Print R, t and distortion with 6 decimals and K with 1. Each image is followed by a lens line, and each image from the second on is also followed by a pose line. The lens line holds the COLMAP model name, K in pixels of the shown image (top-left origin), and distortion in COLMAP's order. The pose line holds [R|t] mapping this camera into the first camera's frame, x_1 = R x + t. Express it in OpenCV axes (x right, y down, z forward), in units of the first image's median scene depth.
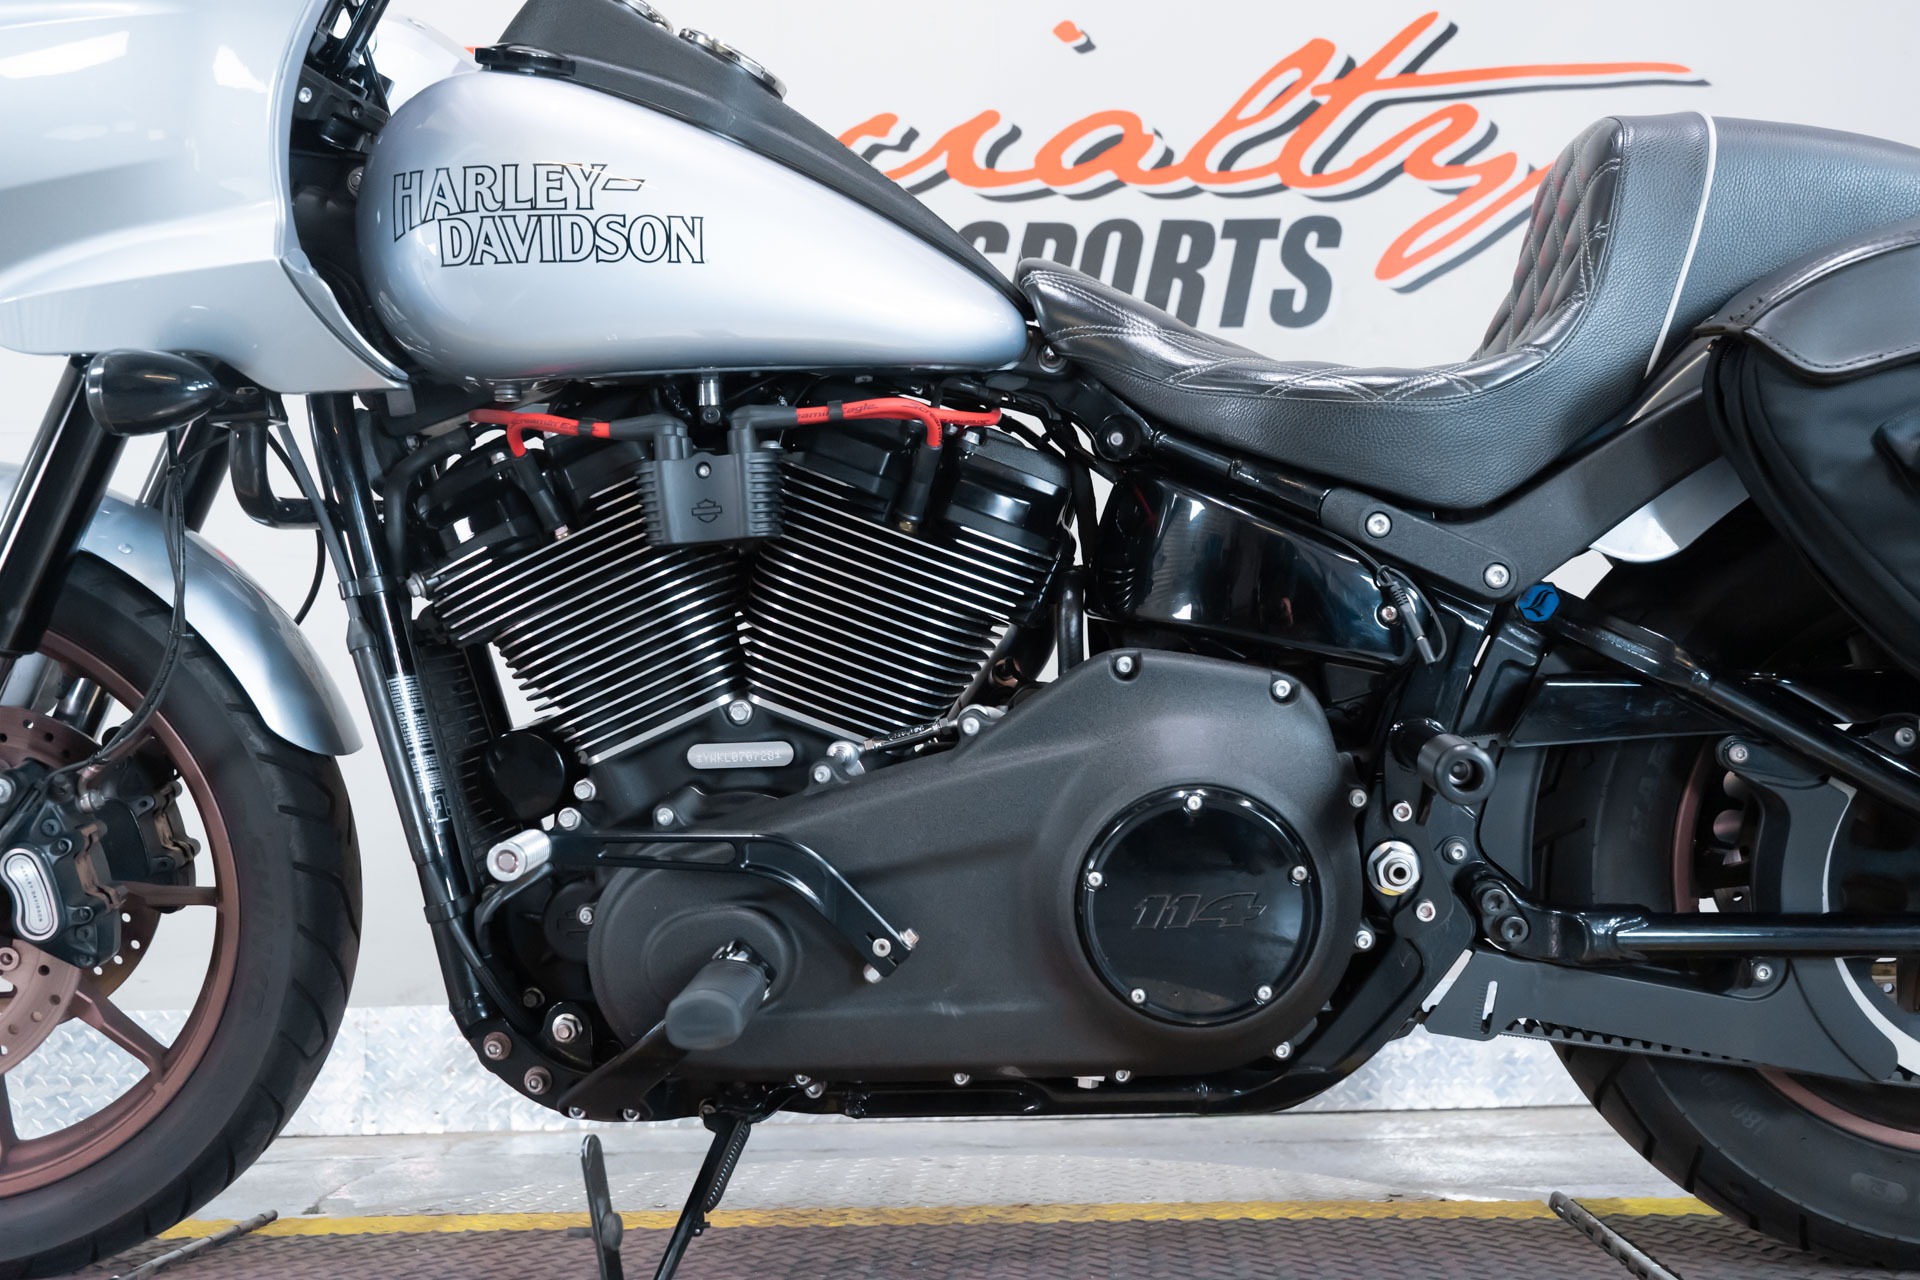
lens RADIAL K [[1820.0, 0, 978.2], [0, 1820.0, 625.7], [0, 0, 1]] dist [0.008502, -0.006280]
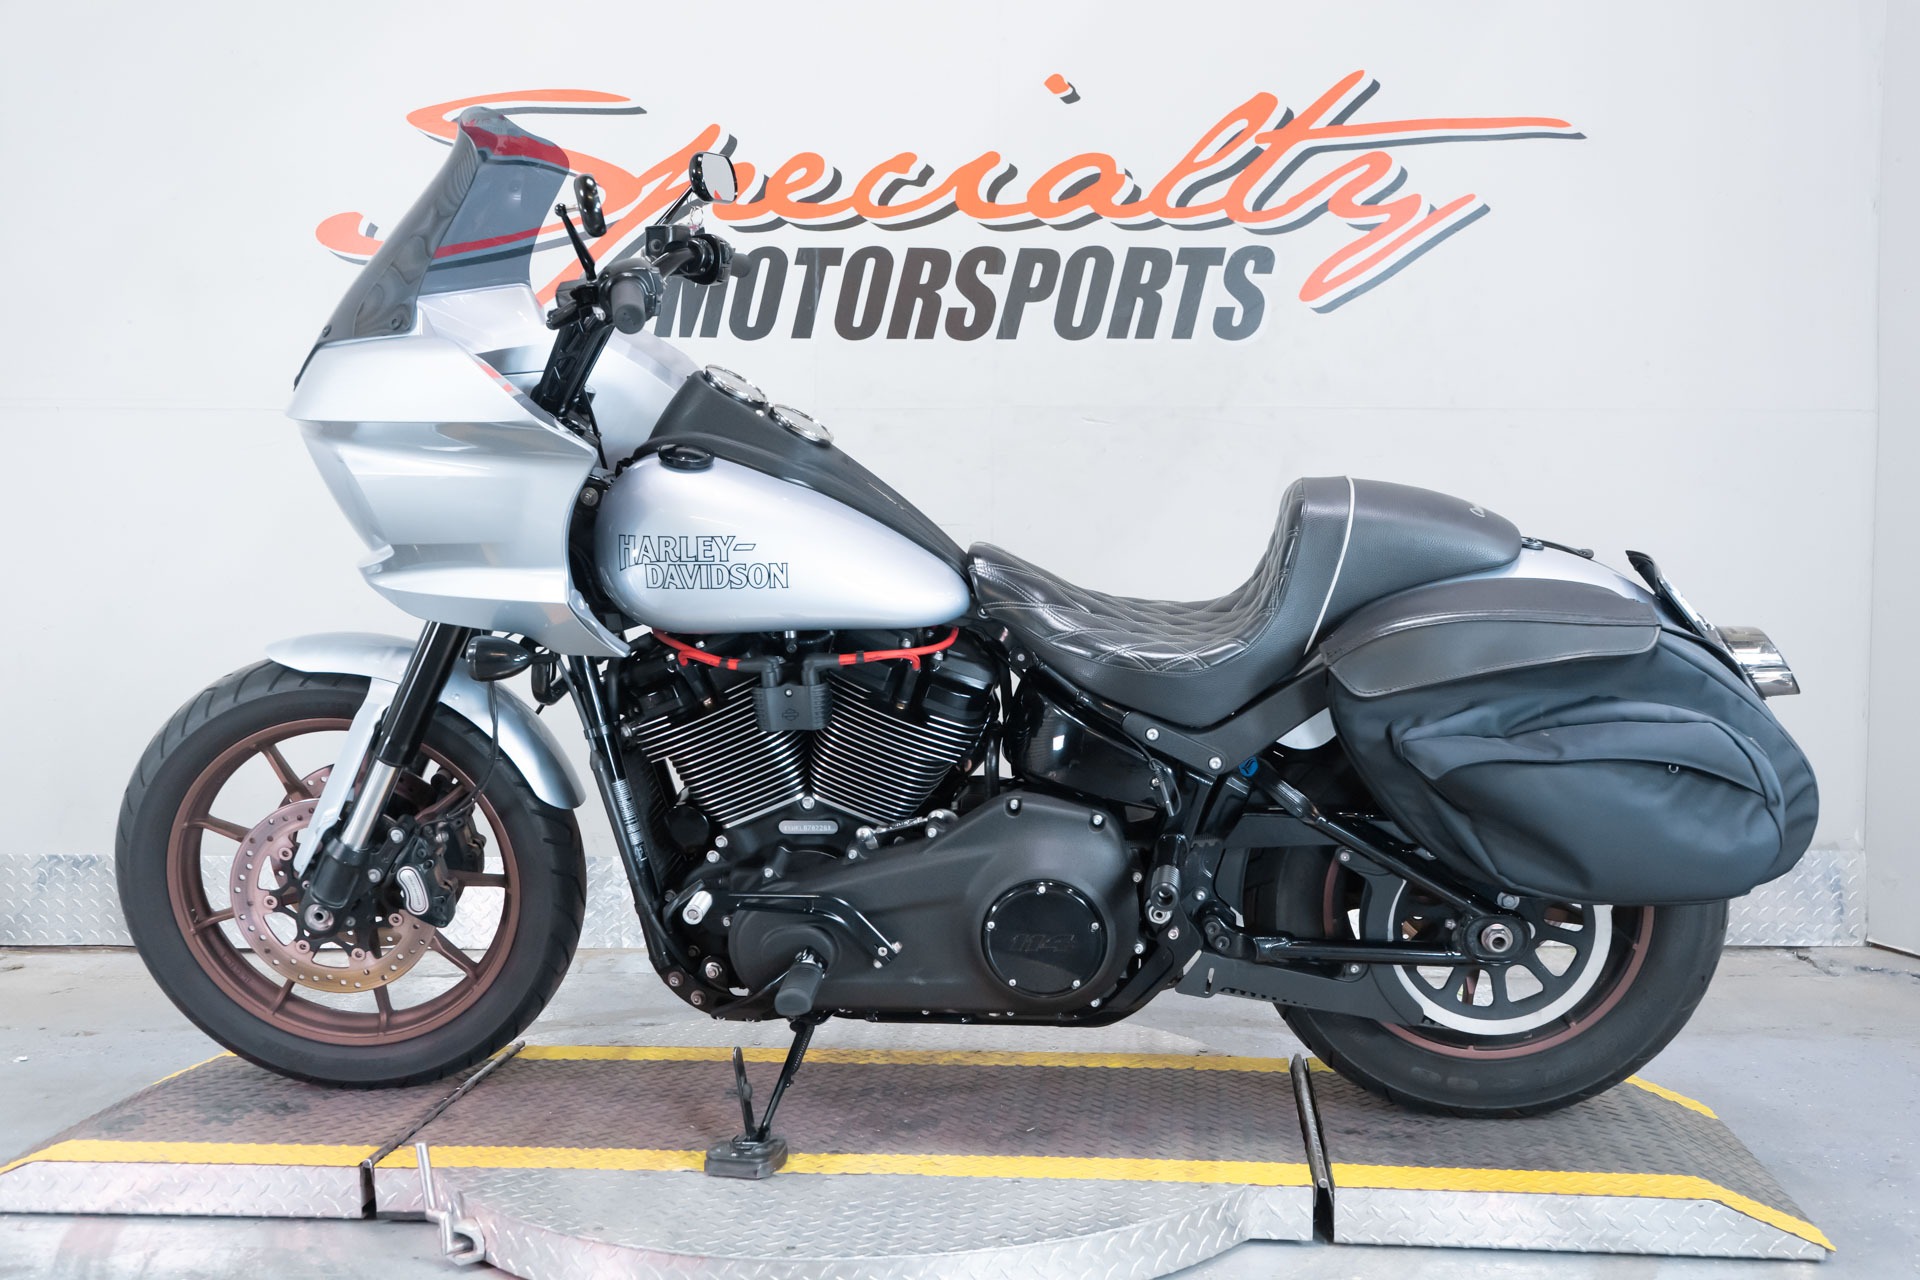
lens RADIAL K [[2028.9, 0, 971.8], [0, 2028.9, 643.2], [0, 0, 1]] dist [0.023083, -0.007635]
pose [[0.999468, 0.018418, -0.026905, 0.080618], [-0.013223, 0.983237, 0.181851, -0.463354], [0.029804, -0.181398, 0.982958, -0.907700]]
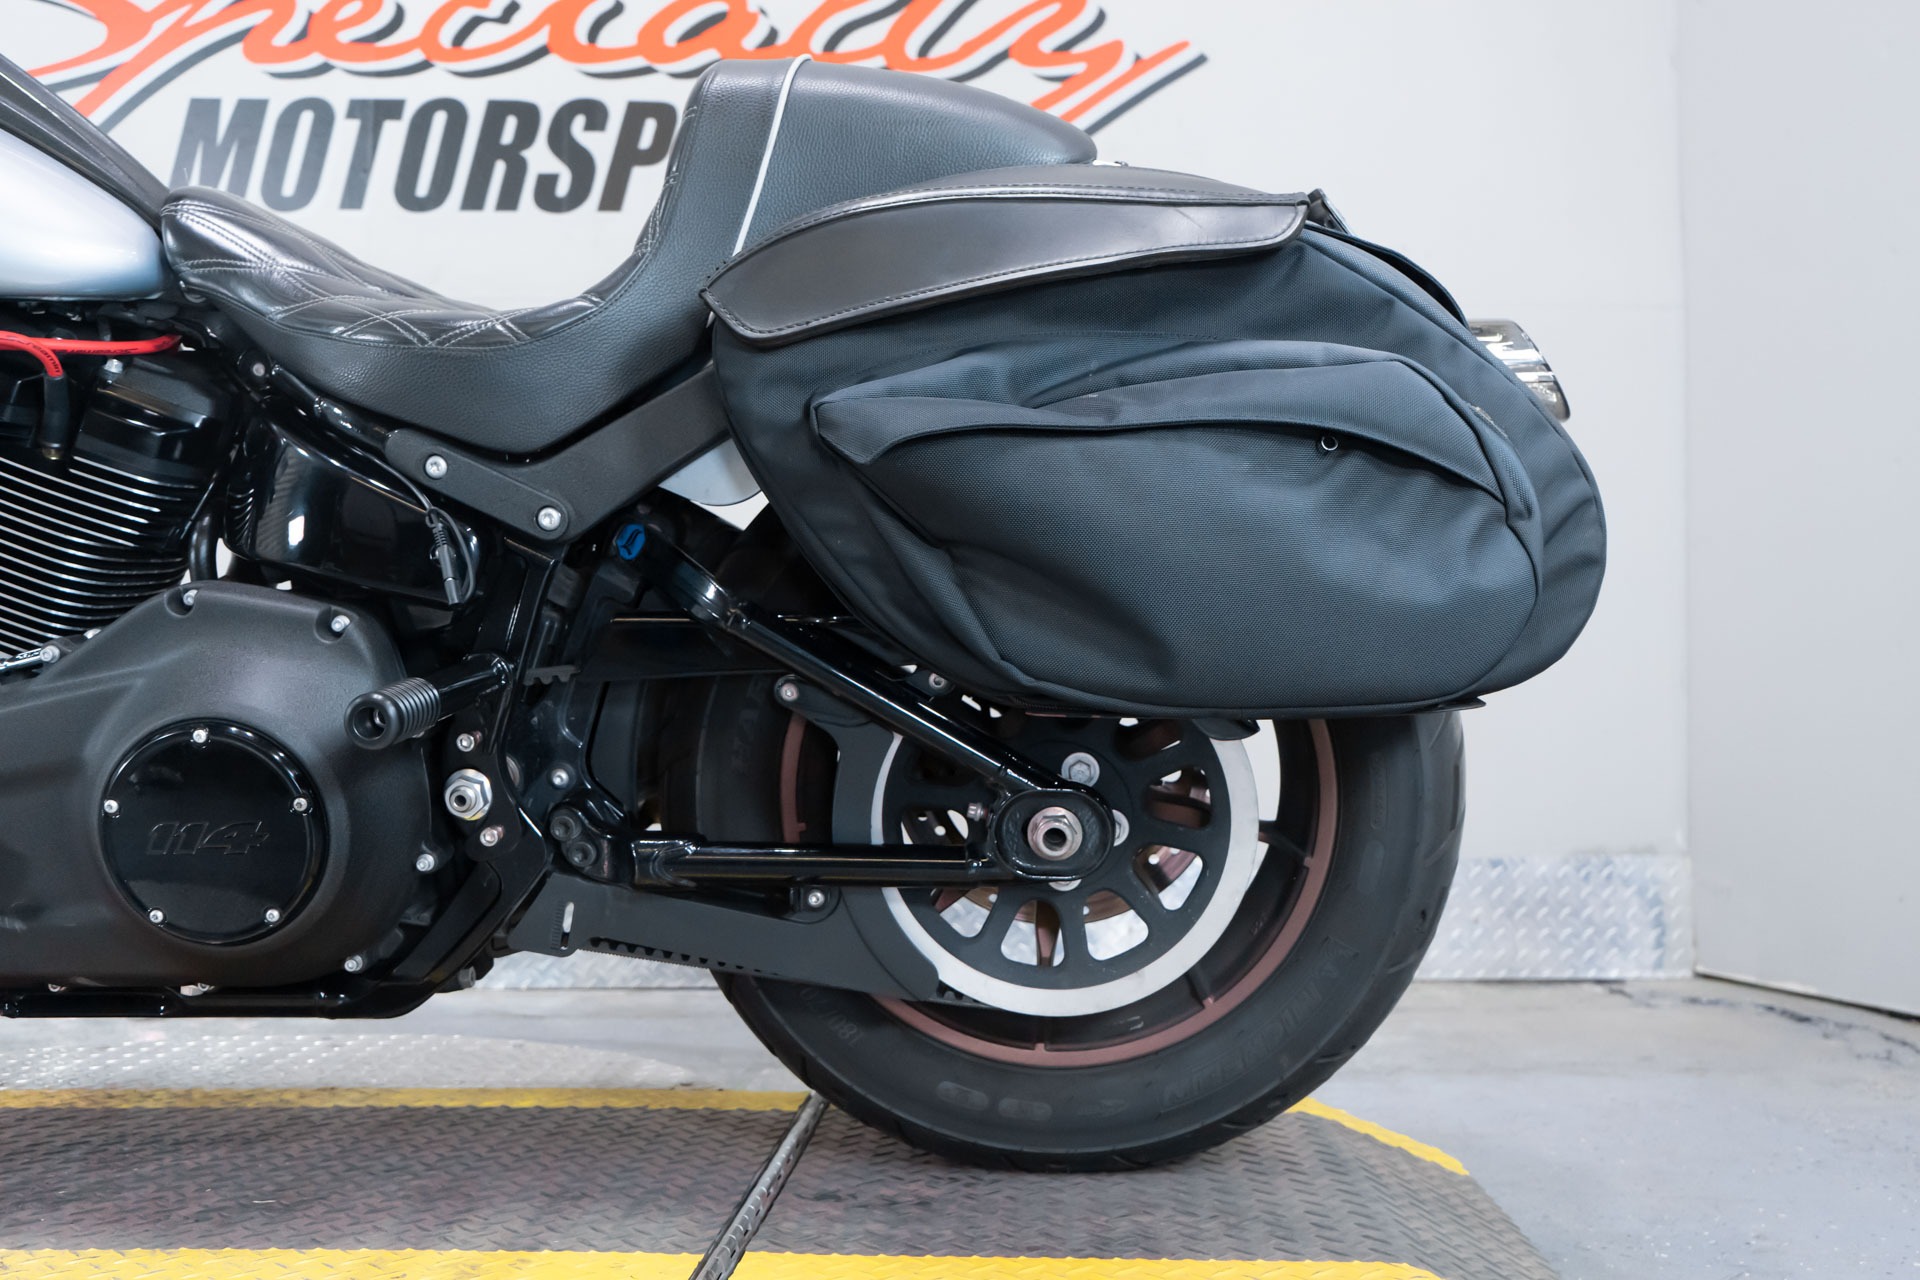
lens RADIAL K [[1826.4, 0, 969.4], [0, 1826.4, 641.8], [0, 0, 1]] dist [-0.010486, -0.004664]
pose [[0.999708, 0.018903, 0.015024, 0.452471], [-0.020197, 0.995624, 0.091245, -0.050824], [-0.013233, -0.091522, 0.995715, -0.037619]]
